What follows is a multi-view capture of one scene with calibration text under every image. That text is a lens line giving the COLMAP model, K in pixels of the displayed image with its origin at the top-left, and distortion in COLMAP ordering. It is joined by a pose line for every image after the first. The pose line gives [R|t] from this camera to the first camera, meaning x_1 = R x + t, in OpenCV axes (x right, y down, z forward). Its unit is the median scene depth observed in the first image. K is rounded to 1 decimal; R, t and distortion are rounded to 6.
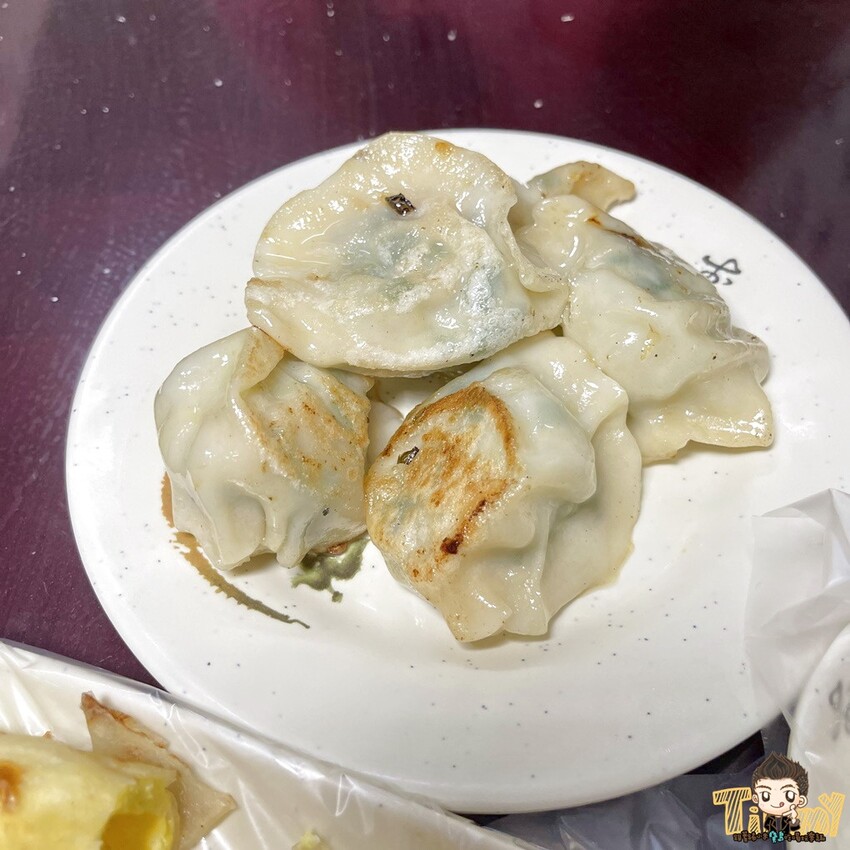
lens RADIAL K [[868.3, 0, 415.0], [0, 868.3, 400.2], [0, 0, 1]] dist [0.017230, 0.000000]
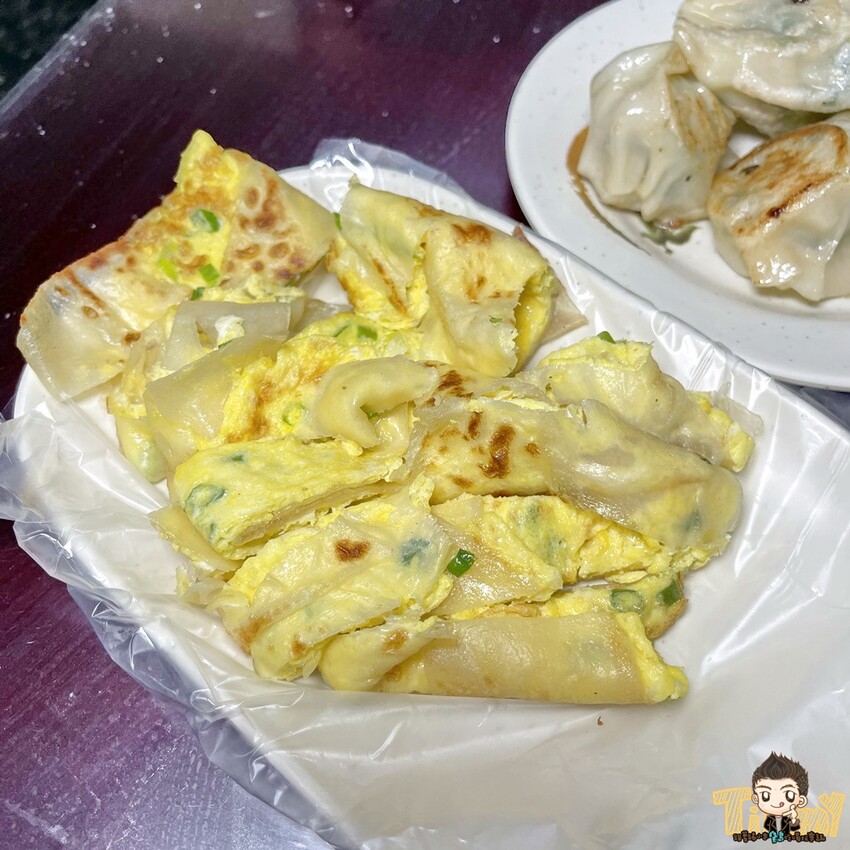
lens RADIAL K [[868.3, 0, 430.8], [0, 868.3, 420.6], [0, 0, 1]] dist [0.017230, 0.000000]
pose [[0.935417, 0.300012, -0.187050, -0.105367], [-0.289724, 0.953696, 0.080770, 0.488286], [0.202620, -0.021361, 0.979024, -0.471791]]
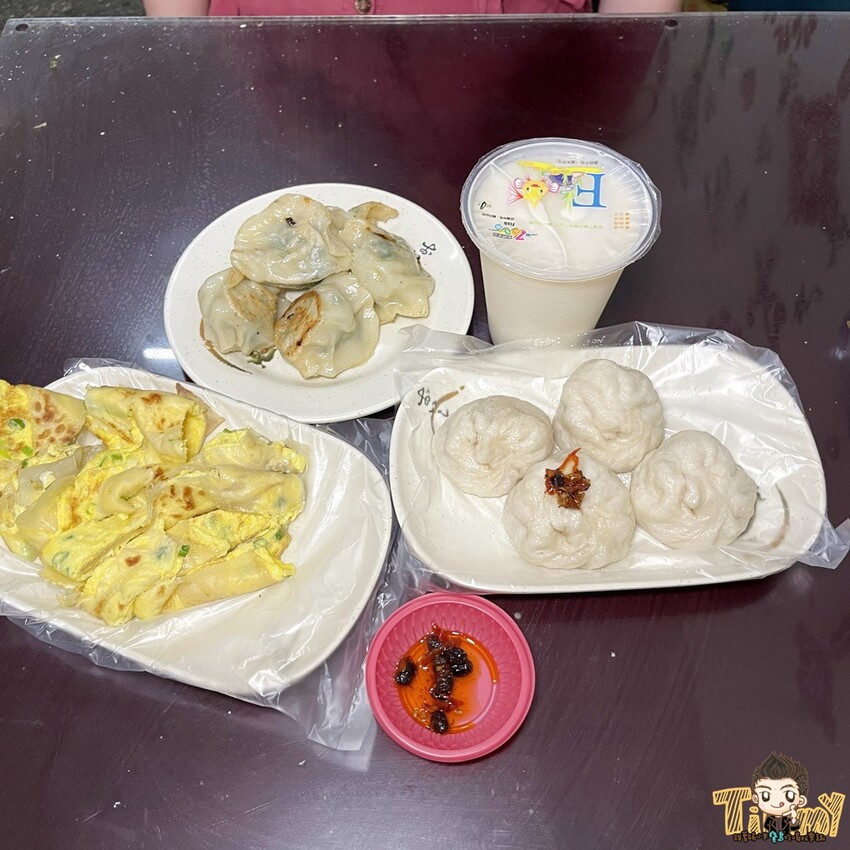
lens RADIAL K [[868.3, 0, 424.1], [0, 868.3, 427.4], [0, 0, 1]] dist [0.017230, 0.000000]
pose [[0.999789, 0.019827, -0.005418, 0.440728], [-0.019354, 0.996872, 0.076623, 0.197237], [0.006921, -0.076502, 0.997045, -1.771421]]
